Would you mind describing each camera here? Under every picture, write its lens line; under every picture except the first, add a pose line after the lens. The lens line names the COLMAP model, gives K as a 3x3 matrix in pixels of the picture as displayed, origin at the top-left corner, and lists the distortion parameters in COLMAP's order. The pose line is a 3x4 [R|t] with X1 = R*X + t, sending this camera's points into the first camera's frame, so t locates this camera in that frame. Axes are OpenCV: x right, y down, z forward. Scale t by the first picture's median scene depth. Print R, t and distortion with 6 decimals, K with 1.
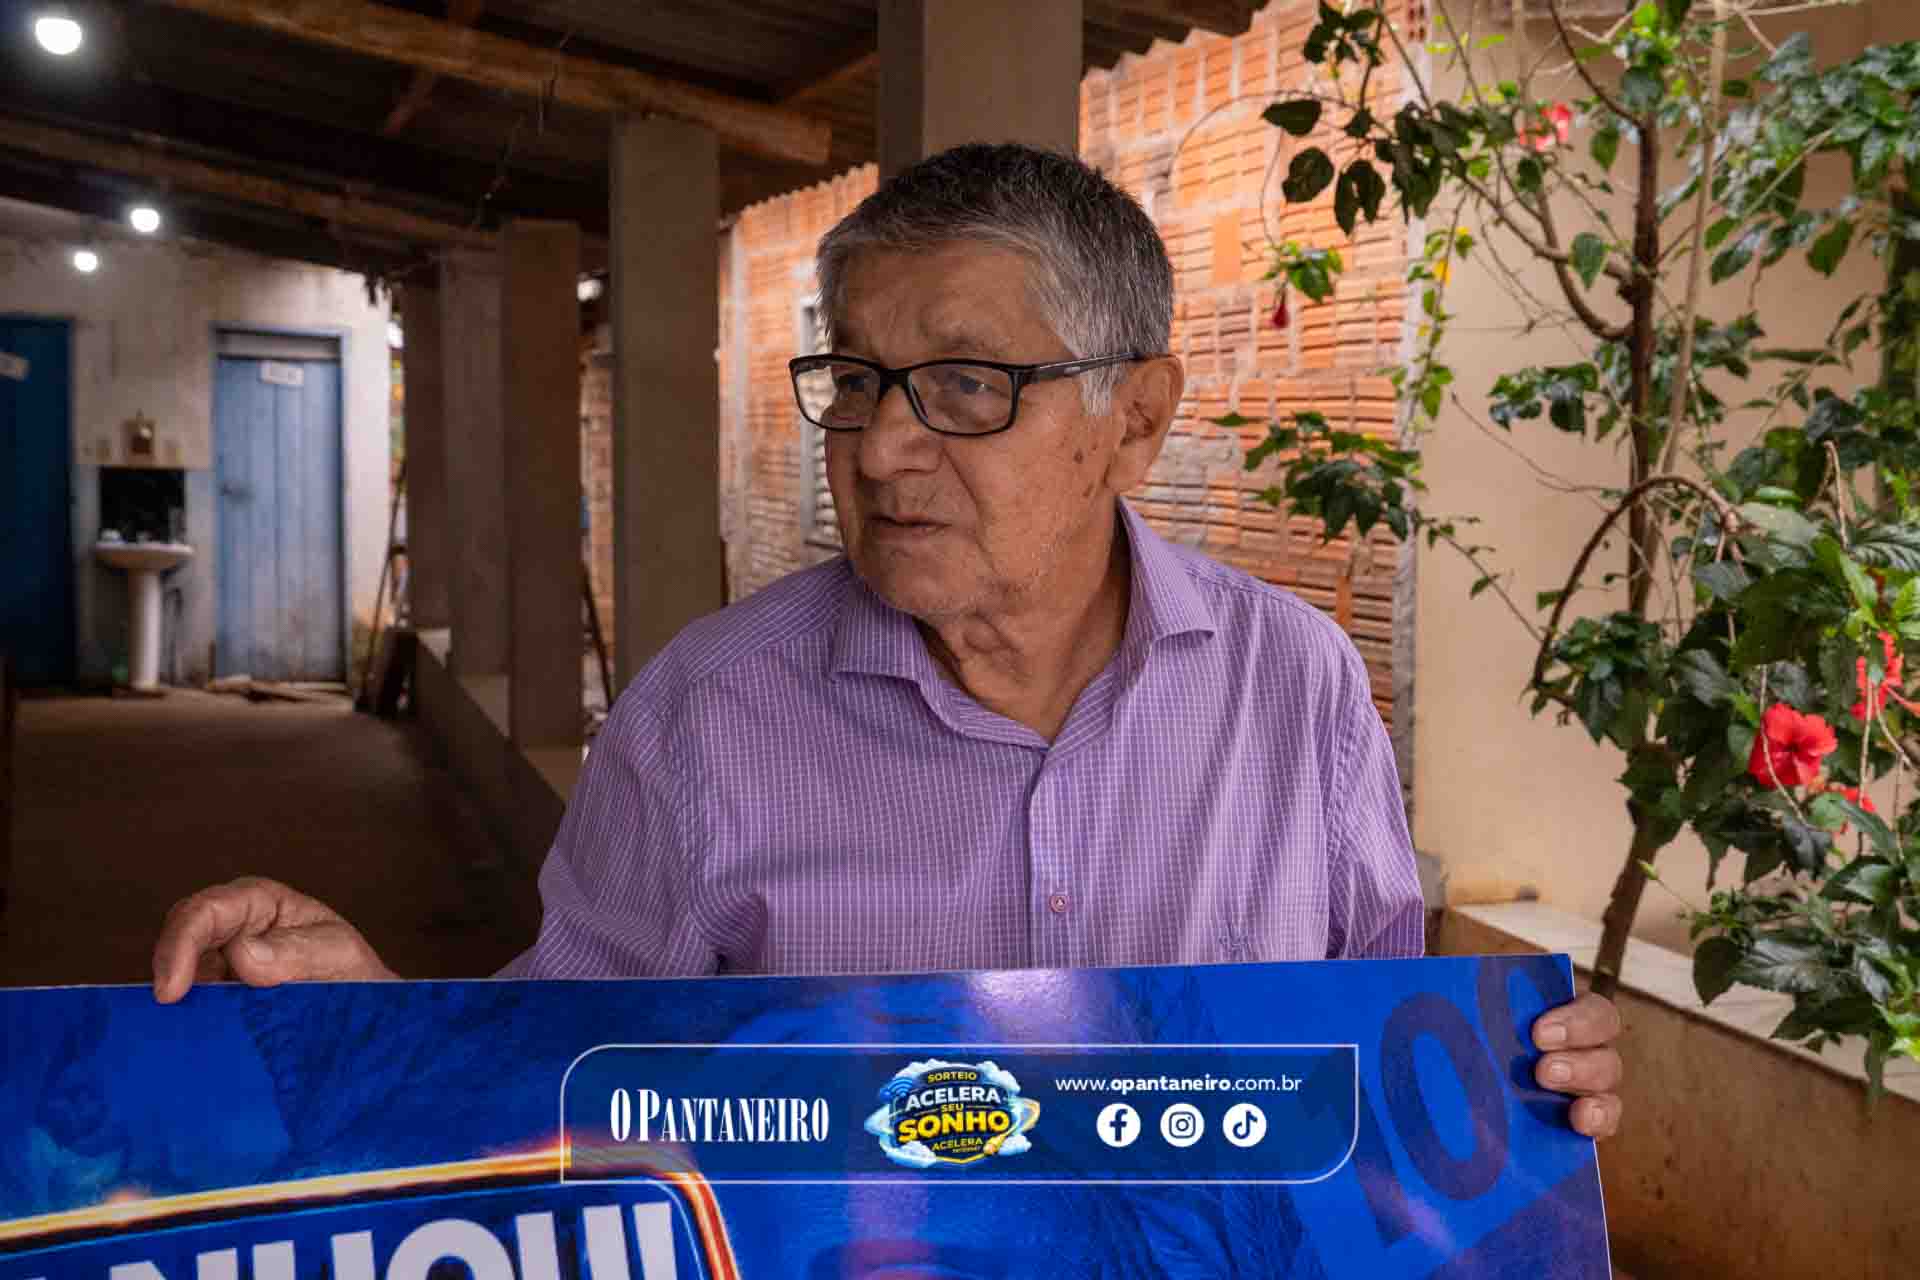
lens RADIAL K [[2342.6, 0, 960.0], [0, 2342.6, 640.0], [0, 0, 1]] dist [0.048633, 0.290091]
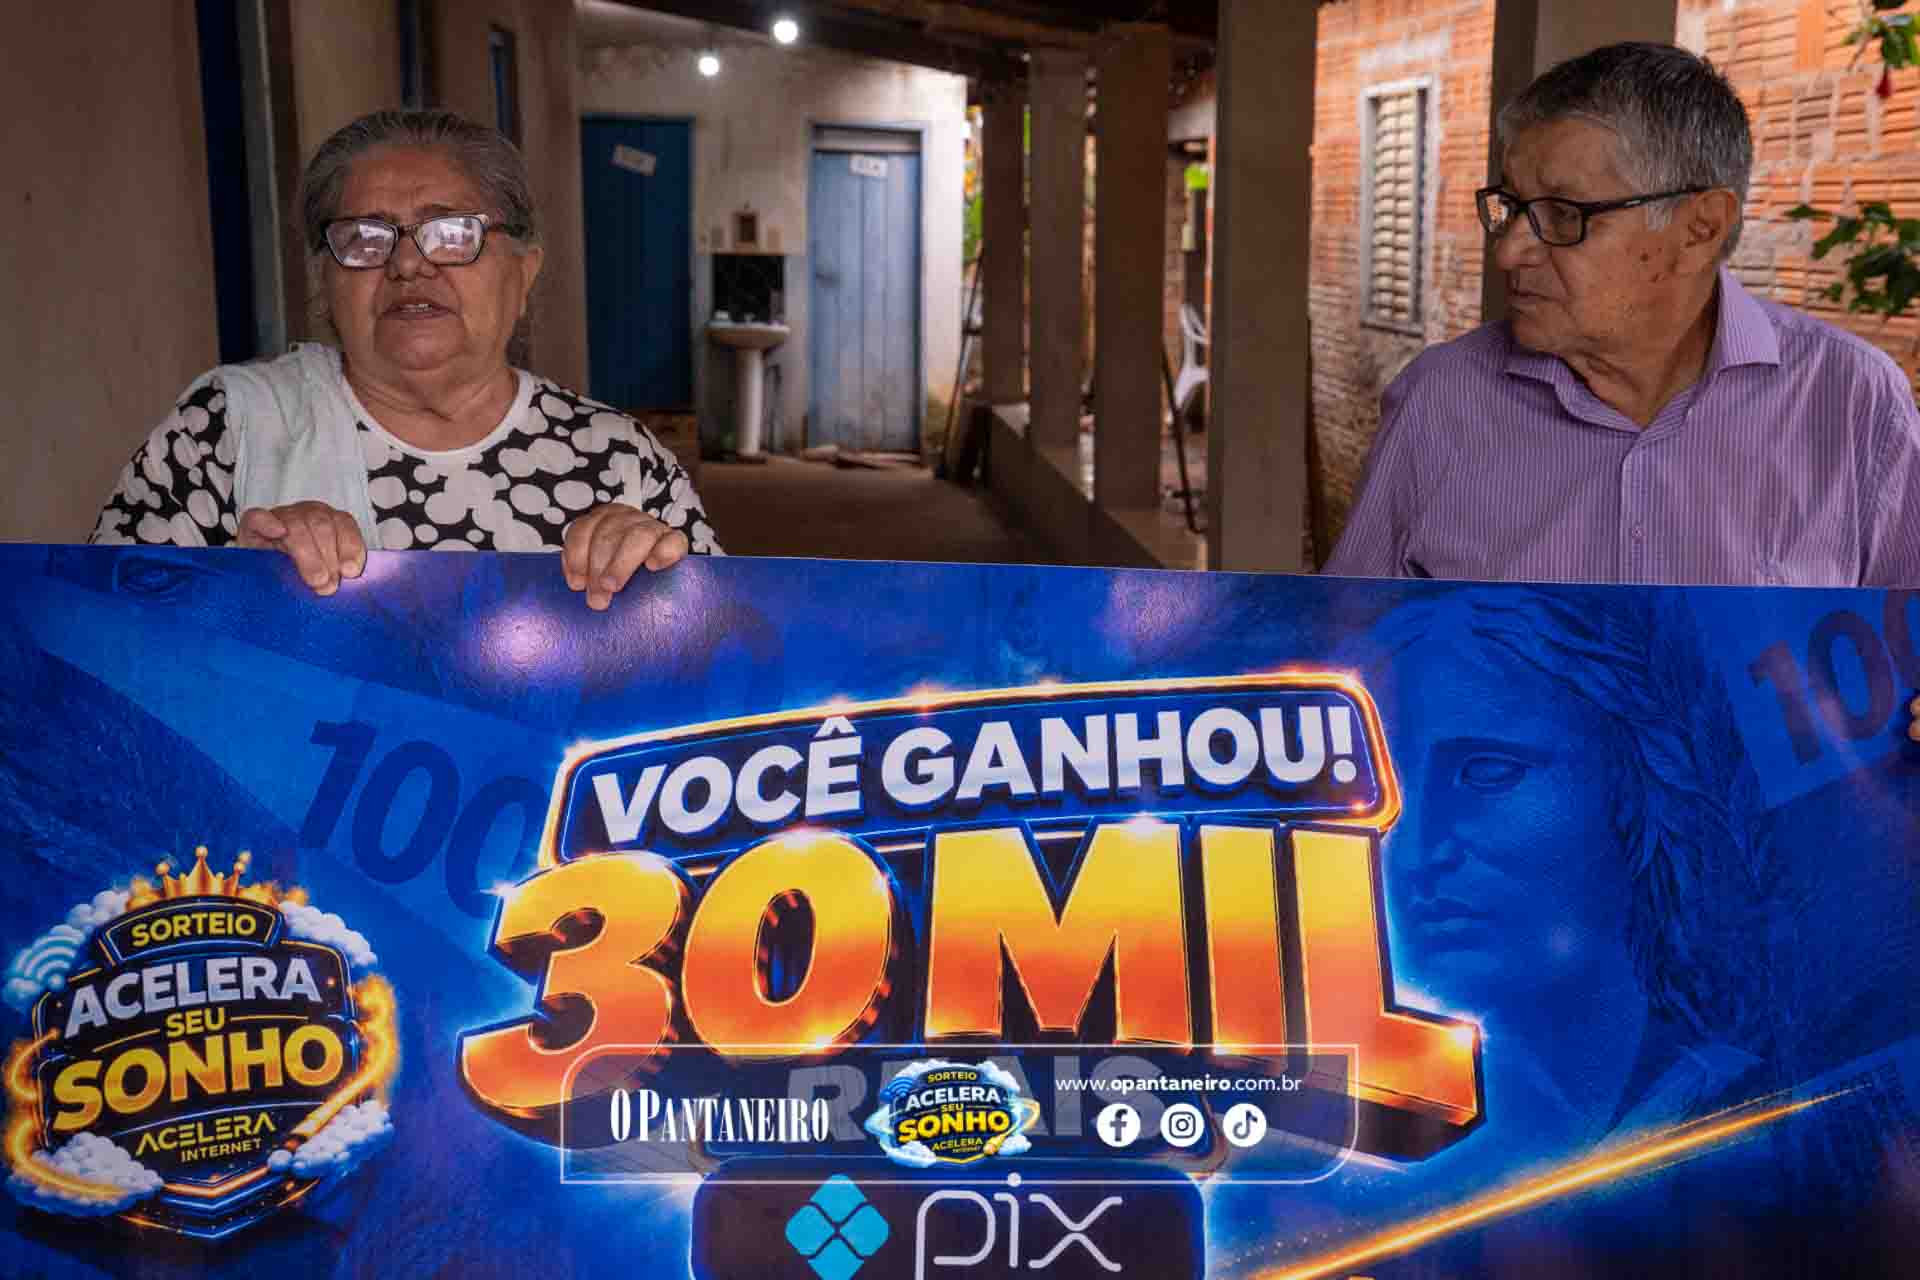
lens RADIAL K [[2340.0, 0, 960.0], [0, 2340.0, 640.0], [0, 0, 1]] dist [0.031672, 0.329967]
pose [[0.975789, 0.036647, -0.215621, -0.017434], [-0.017048, 0.995607, 0.092062, 0.009745], [0.218048, -0.086158, 0.972128, -0.137660]]
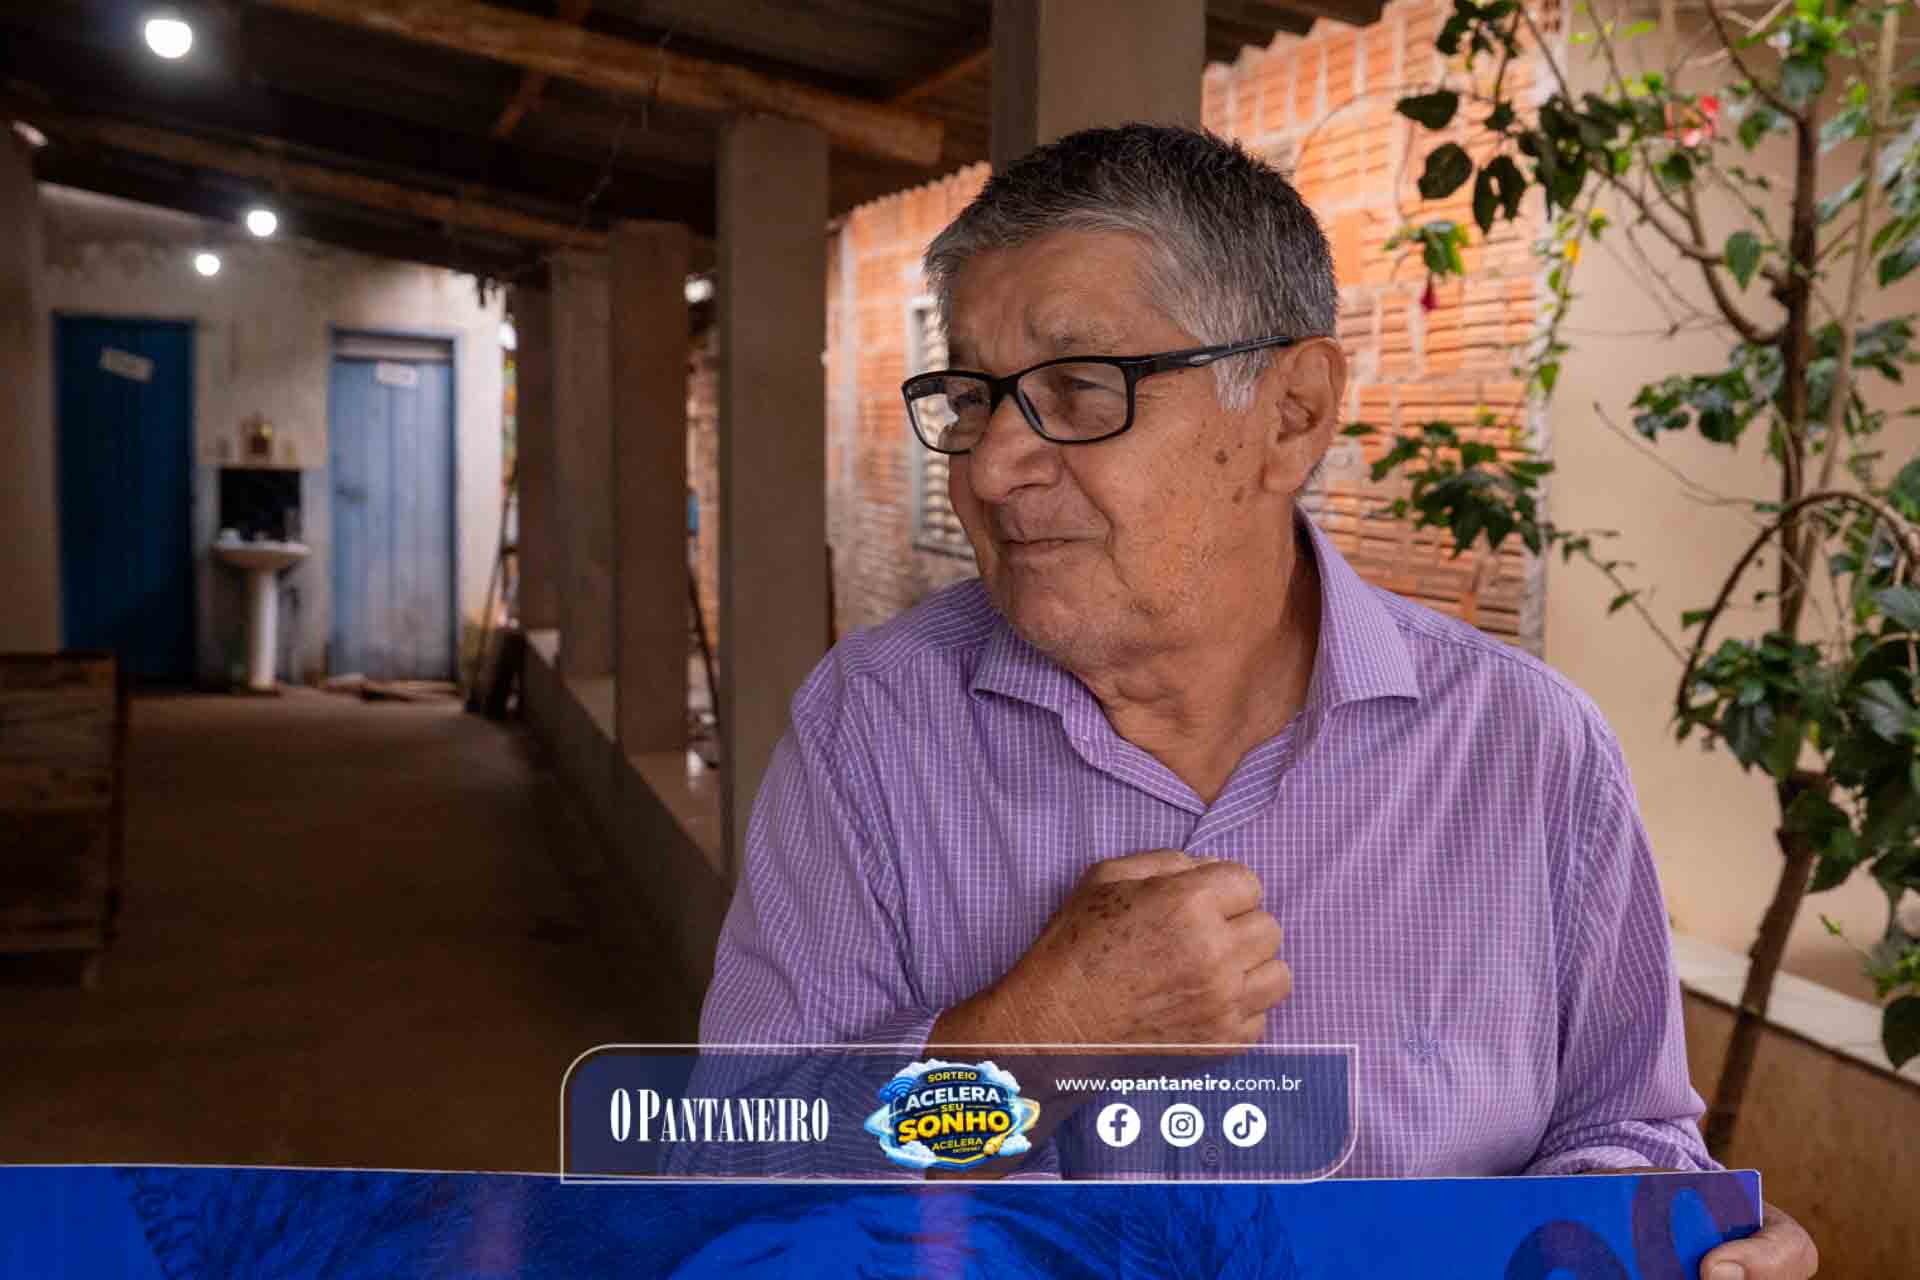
lens RADIAL K [[2340.0, 0, 960.0], [0, 2340.0, 640.0], [0, 0, 1]] dist [0.031672, 0.329967]
pose [[0.998918, 0.007369, -0.045912, -0.001119], [-0.007370, 0.999973, 0.000159, -0.004247], [0.045912, 0.000179, 0.998945, 0.024839]]
